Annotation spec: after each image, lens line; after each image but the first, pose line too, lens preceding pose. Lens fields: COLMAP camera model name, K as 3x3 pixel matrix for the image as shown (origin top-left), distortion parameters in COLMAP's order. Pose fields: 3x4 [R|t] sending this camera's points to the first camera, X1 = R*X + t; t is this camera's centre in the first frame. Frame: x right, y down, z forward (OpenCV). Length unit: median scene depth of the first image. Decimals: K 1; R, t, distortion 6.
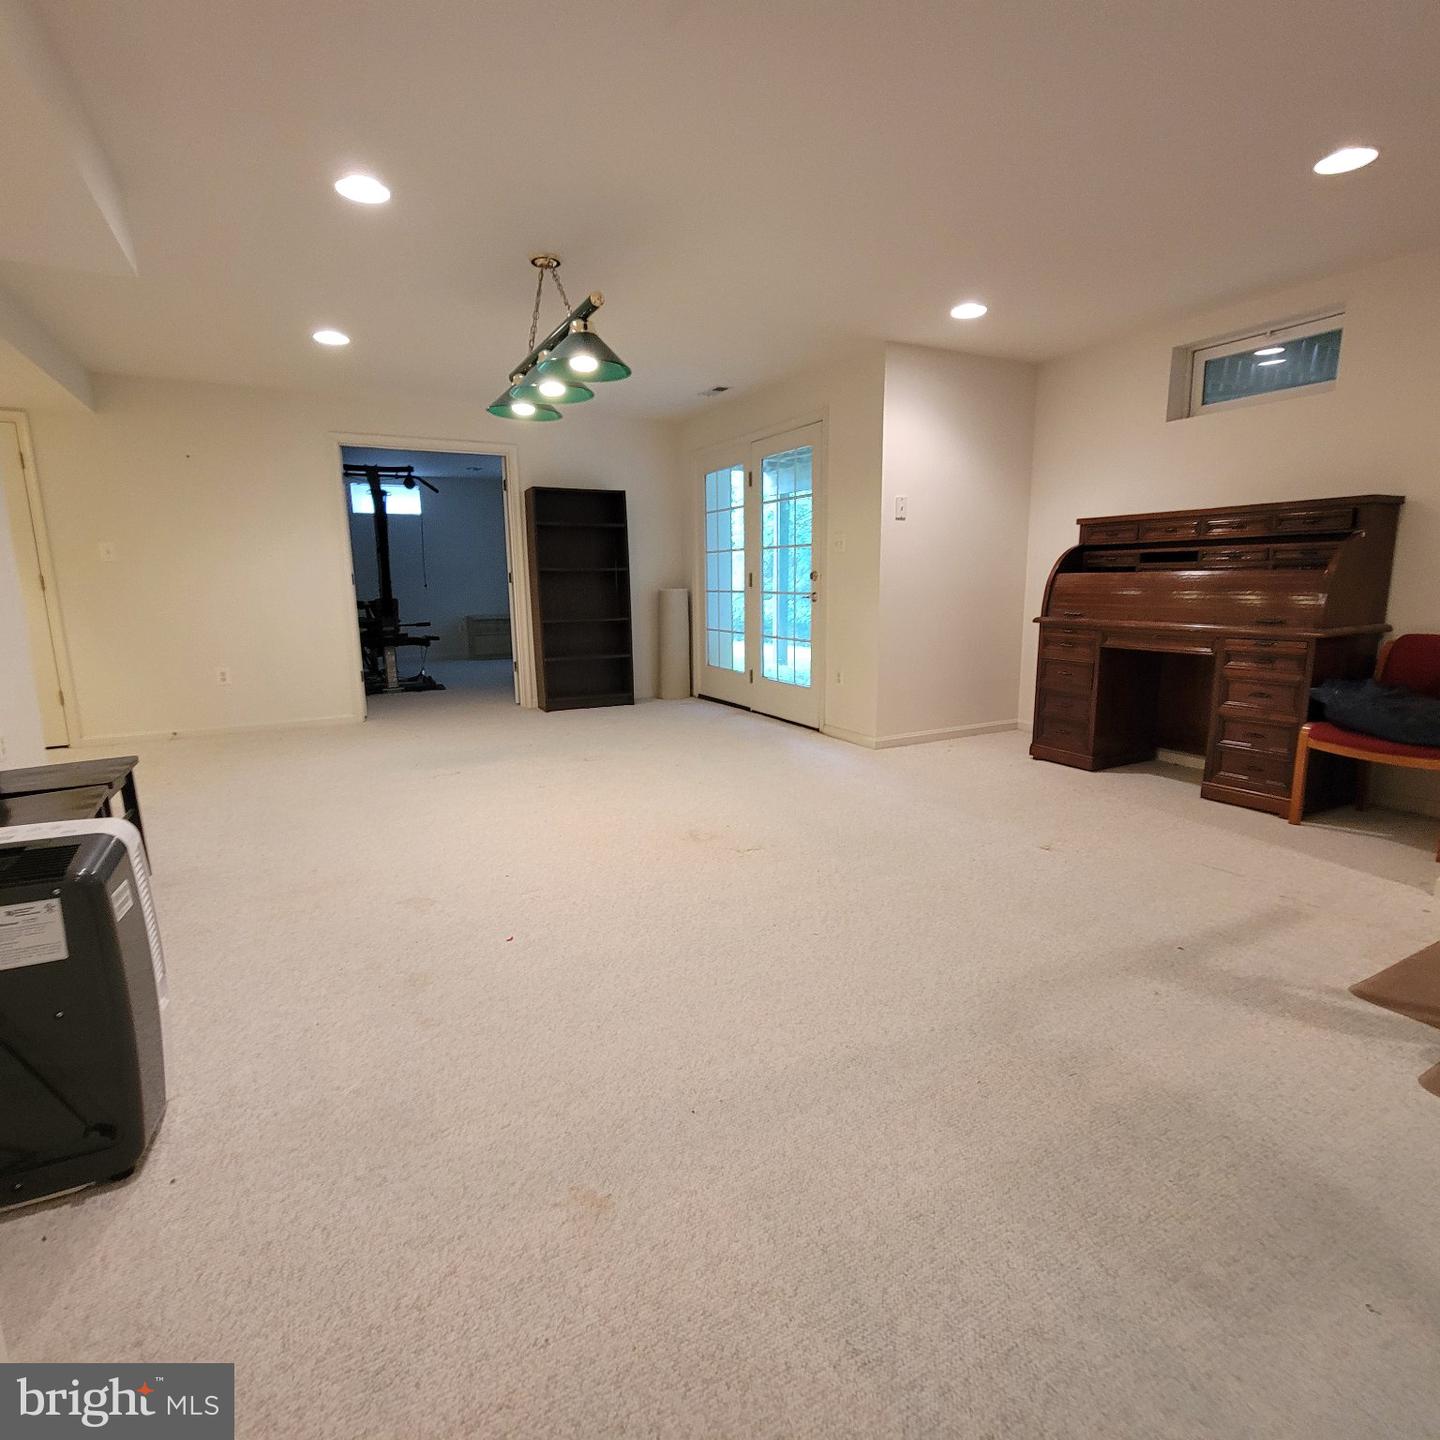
lens RADIAL K [[784.6, 0, 727.3], [0, 784.6, 716.6], [0, 0, 1]] dist [0.000311, 0.000446]
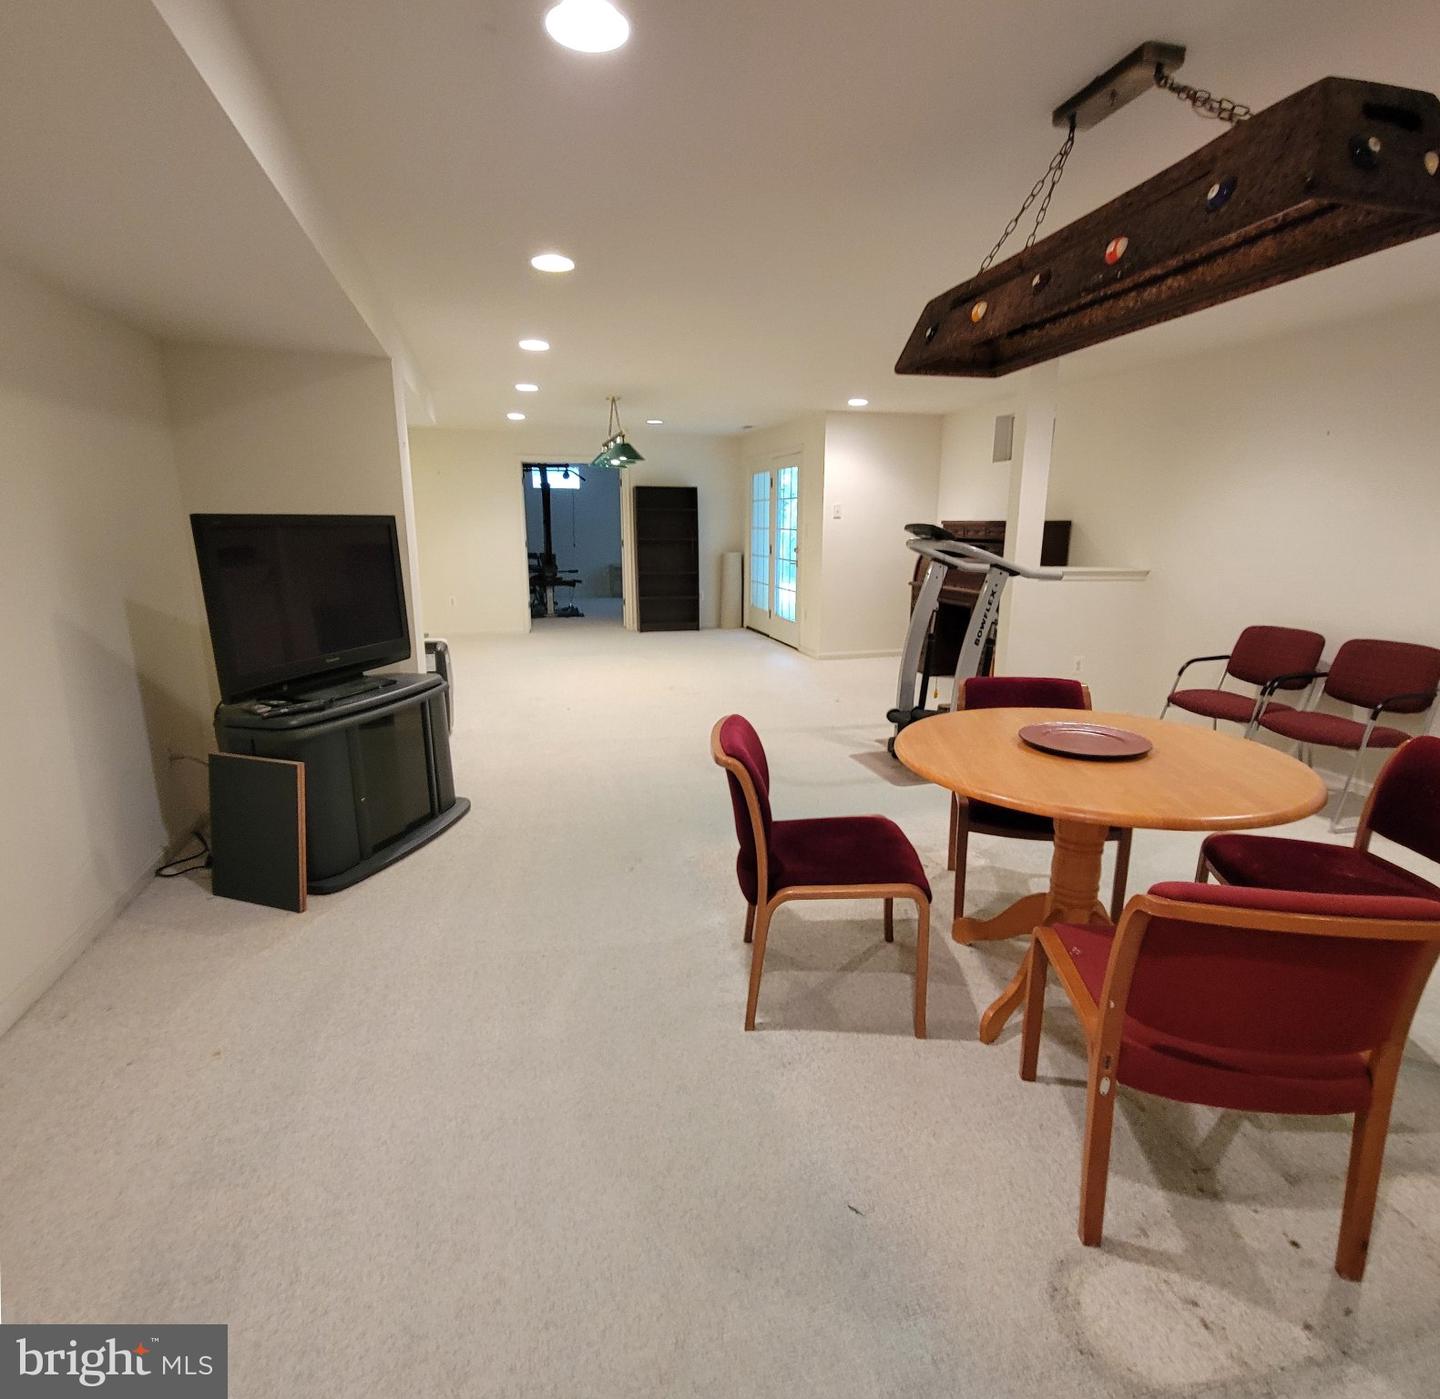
lens RADIAL K [[764.3, 0, 720.0], [0, 764.3, 699.5], [0, 0, 1]] dist [0.032650, 0.000013]
pose [[0.978231, 0.057885, -0.199282, 0.236684], [-0.047231, 0.997209, 0.057814, 0.031750], [0.202073, -0.047144, 0.978235, -0.458728]]
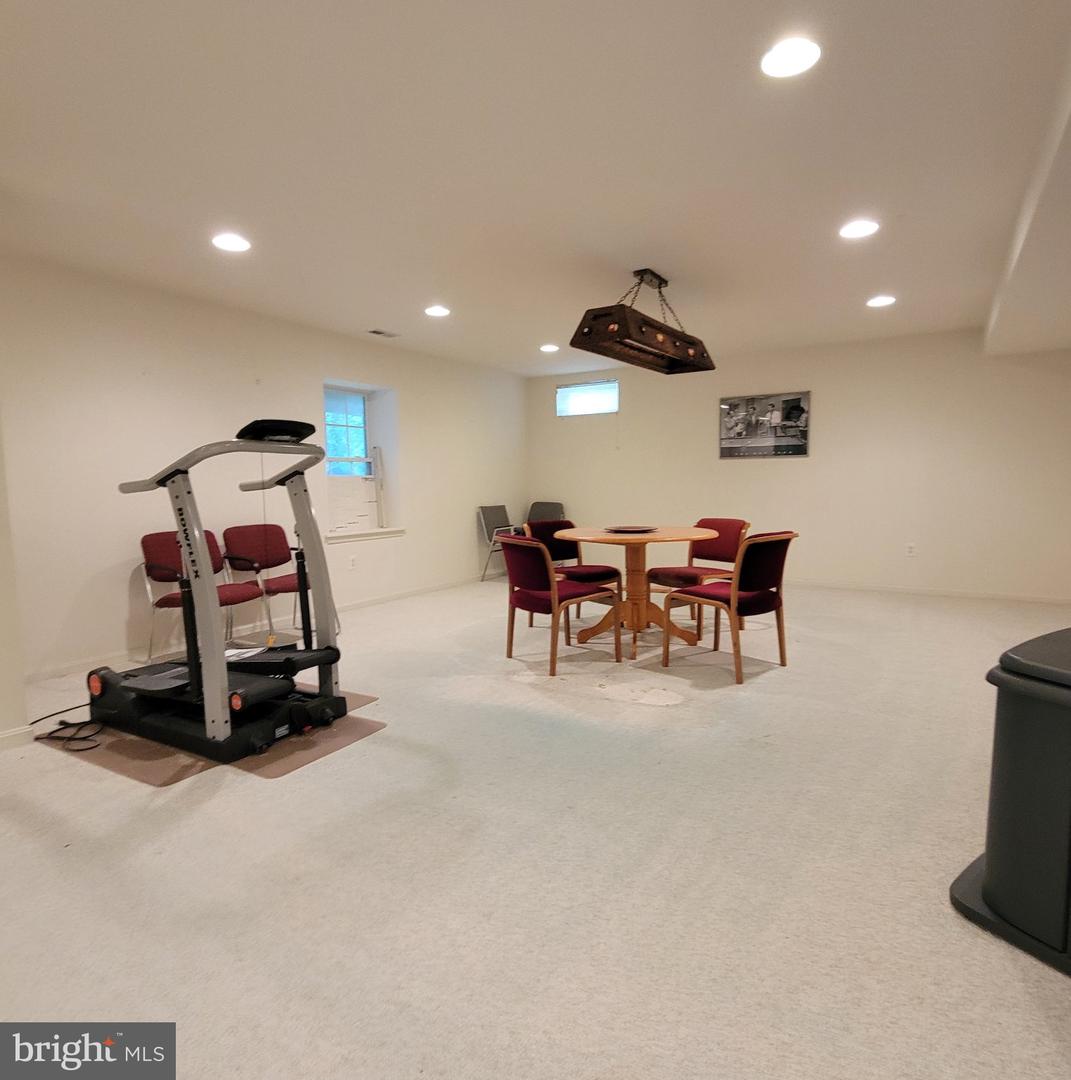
lens RADIAL K [[636.3, 0, 555.3], [0, 636.3, 545.7], [0, 0, 1]] dist [0.001089, -0.000137]
pose [[-0.512279, -0.064290, 0.856409, -0.197330], [0.169455, 0.970023, 0.174182, -0.056936], [-0.841935, 0.234353, -0.486028, 0.318137]]
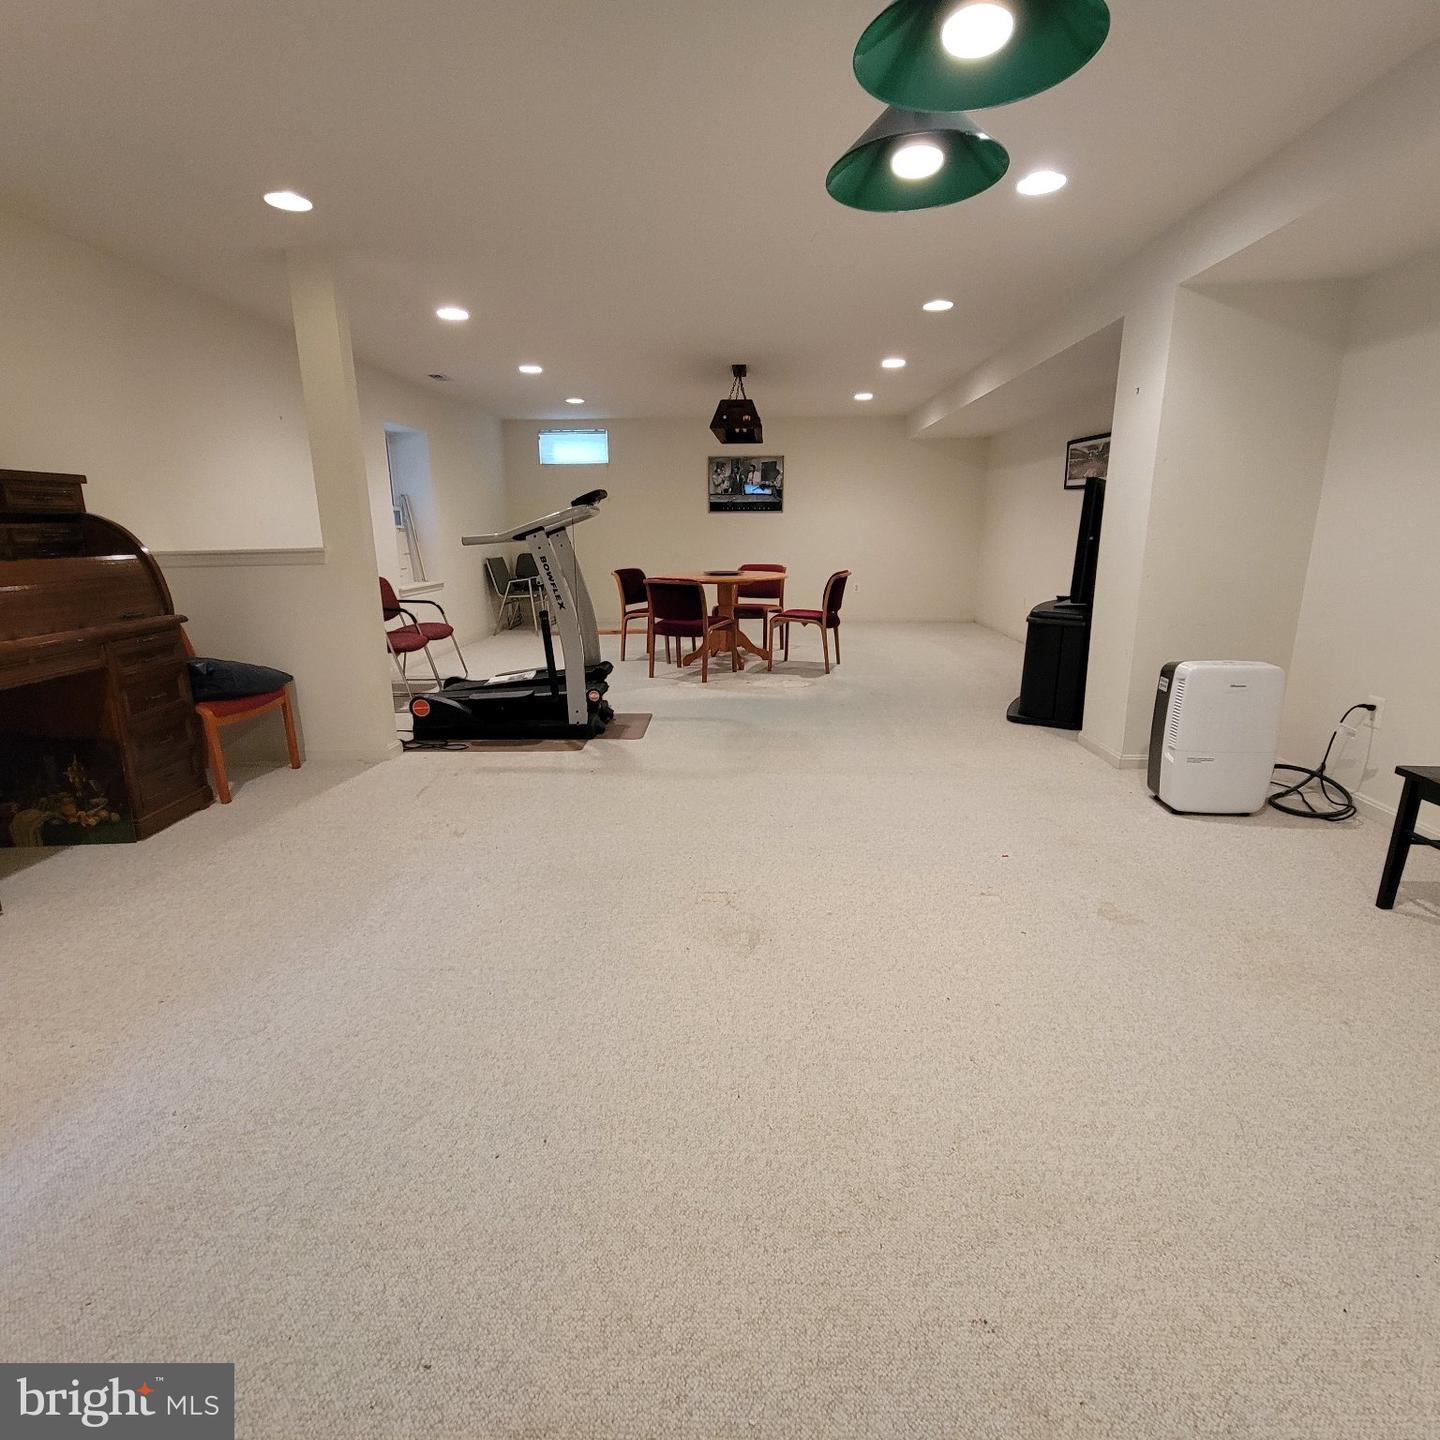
lens RADIAL K [[784.6, 0, 727.3], [0, 784.6, 716.6], [0, 0, 1]] dist [0.000311, 0.000446]
pose [[-0.867561, -0.100459, 0.487080, -0.204183], [0.103180, 0.921719, 0.373881, -0.174336], [-0.486510, 0.374622, -0.789282, 0.897933]]
